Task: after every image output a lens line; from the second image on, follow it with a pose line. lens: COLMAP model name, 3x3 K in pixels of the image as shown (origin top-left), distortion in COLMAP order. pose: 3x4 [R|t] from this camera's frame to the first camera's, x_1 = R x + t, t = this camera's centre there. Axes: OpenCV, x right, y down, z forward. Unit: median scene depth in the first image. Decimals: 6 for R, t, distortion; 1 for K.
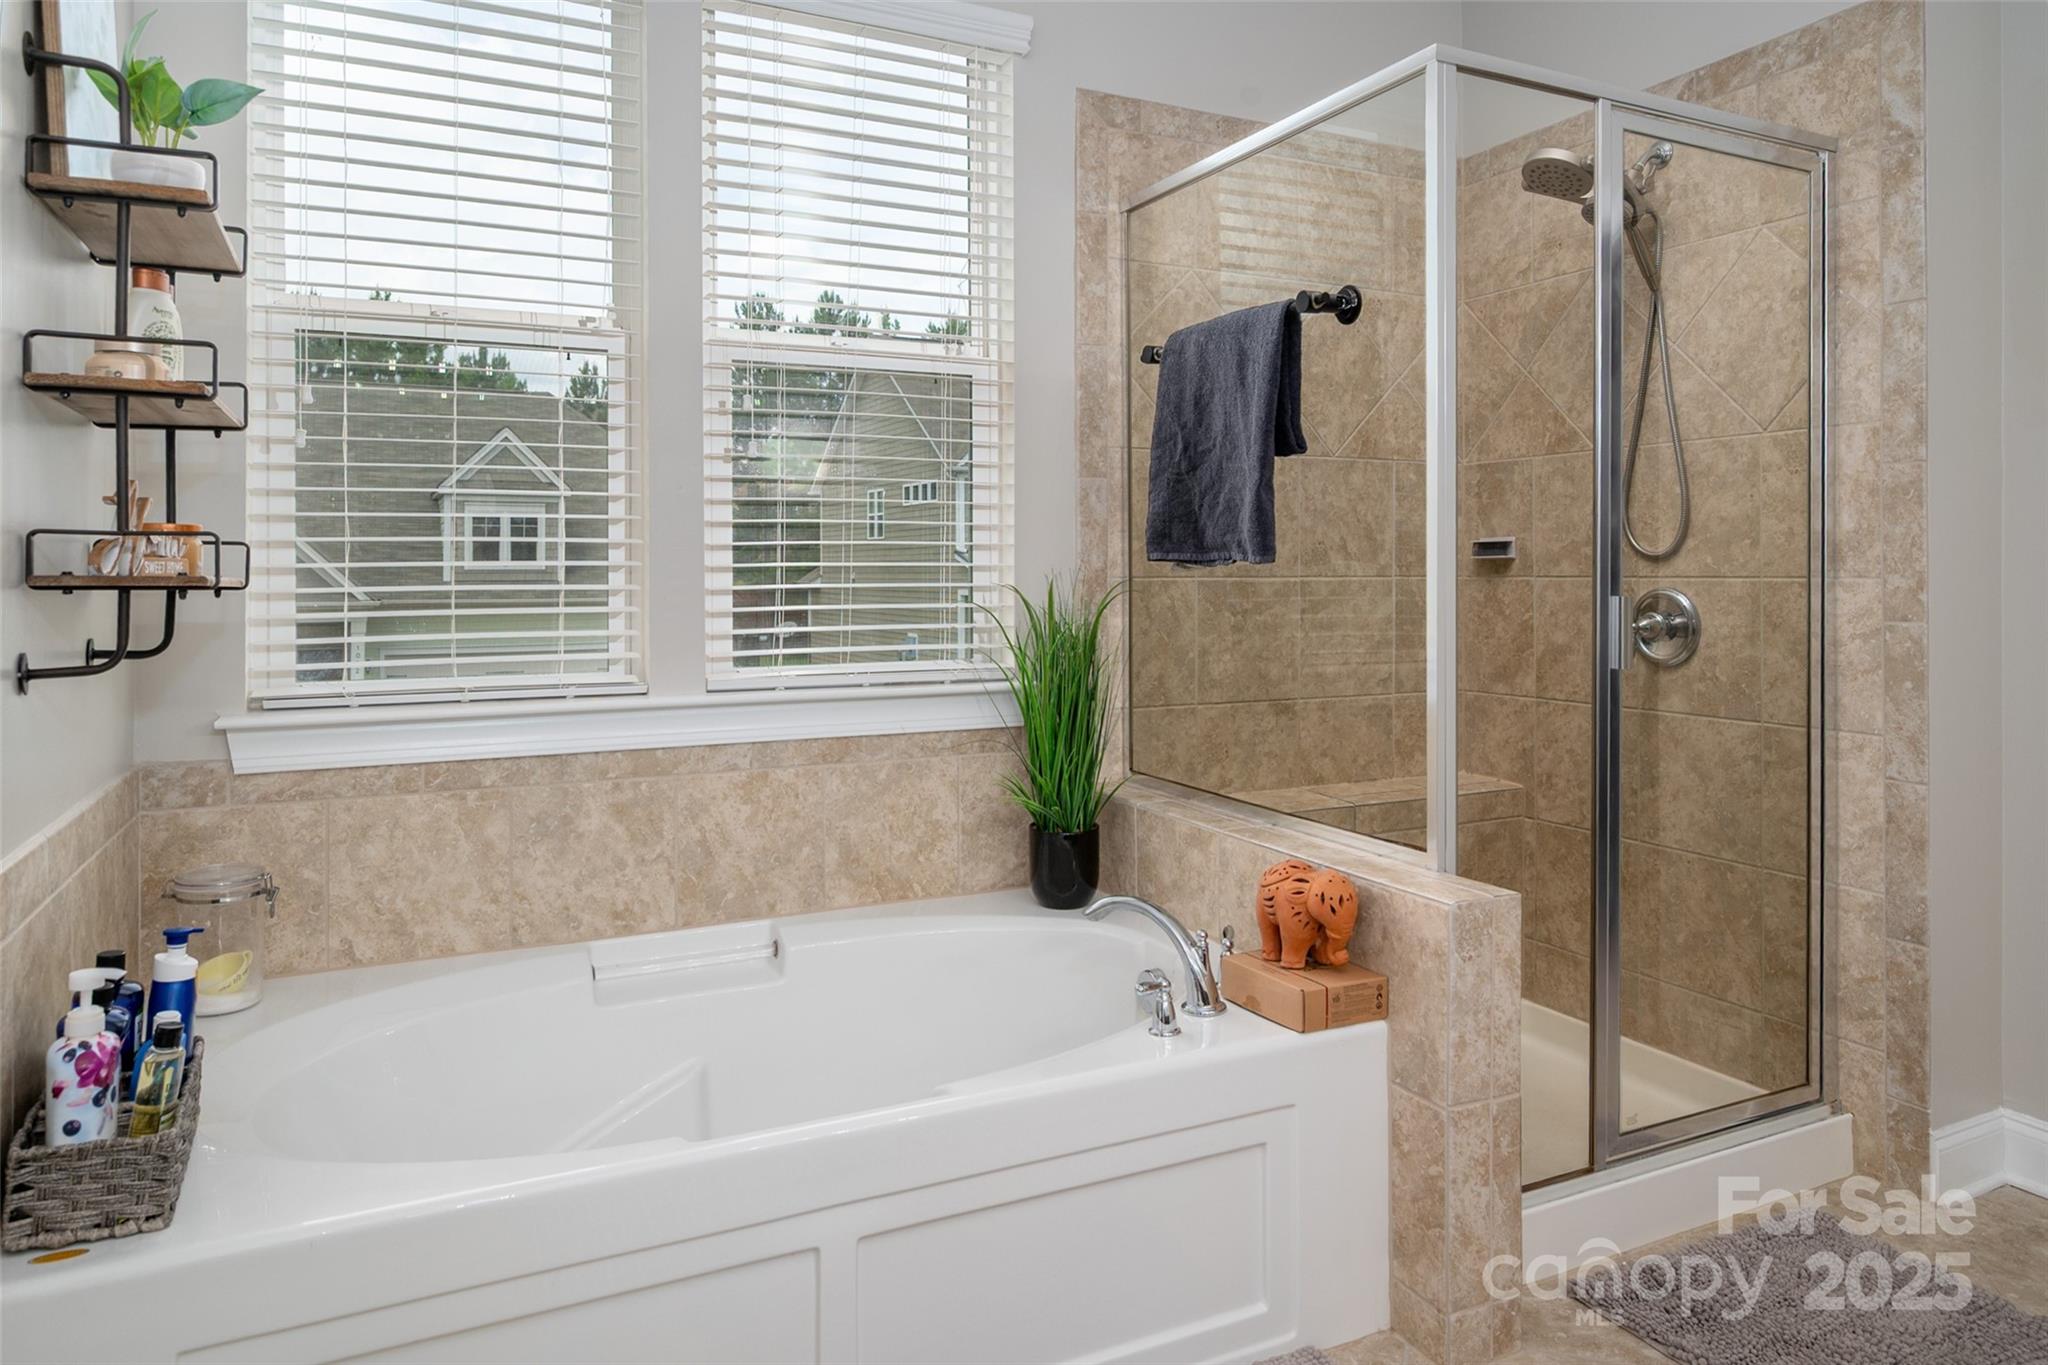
lens RADIAL K [[1319.8, 0, 1039.5], [0, 1319.8, 587.3], [0, 0, 1]] dist [0.007953, -0.000079]
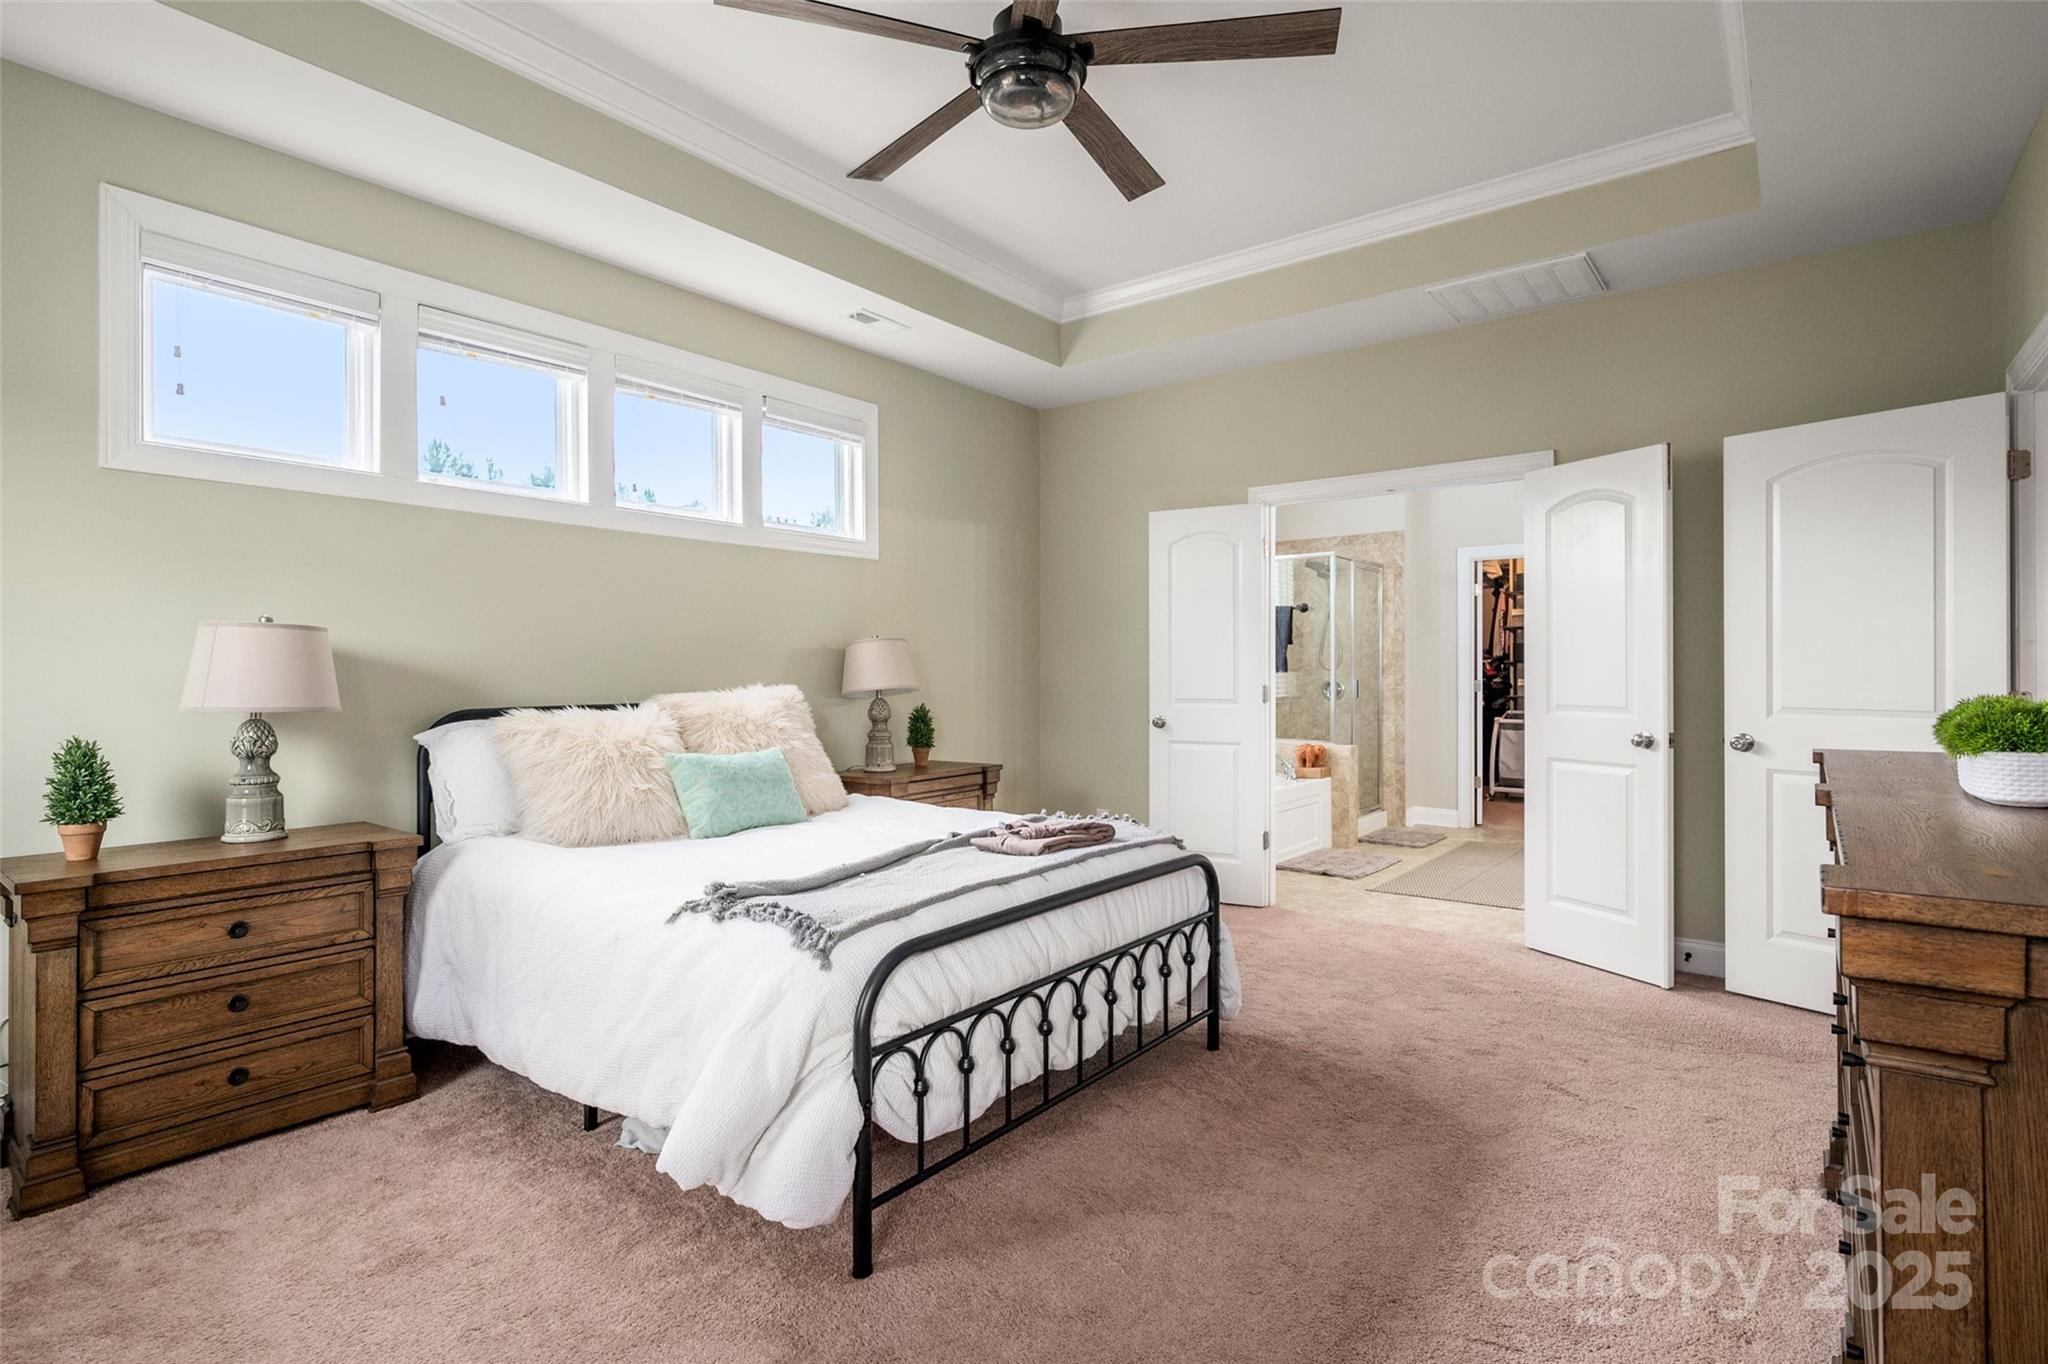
lens RADIAL K [[1035.1, 0, 1021.5], [0, 1035.1, 678.4], [0, 0, 1]] dist [-0.001042, -0.000658]
pose [[0.898988, -0.001999, 0.437969, -1.793606], [0.002520, 0.999997, -0.000608, 0.000177], [-0.437966, 0.001650, 0.898990, -1.358745]]
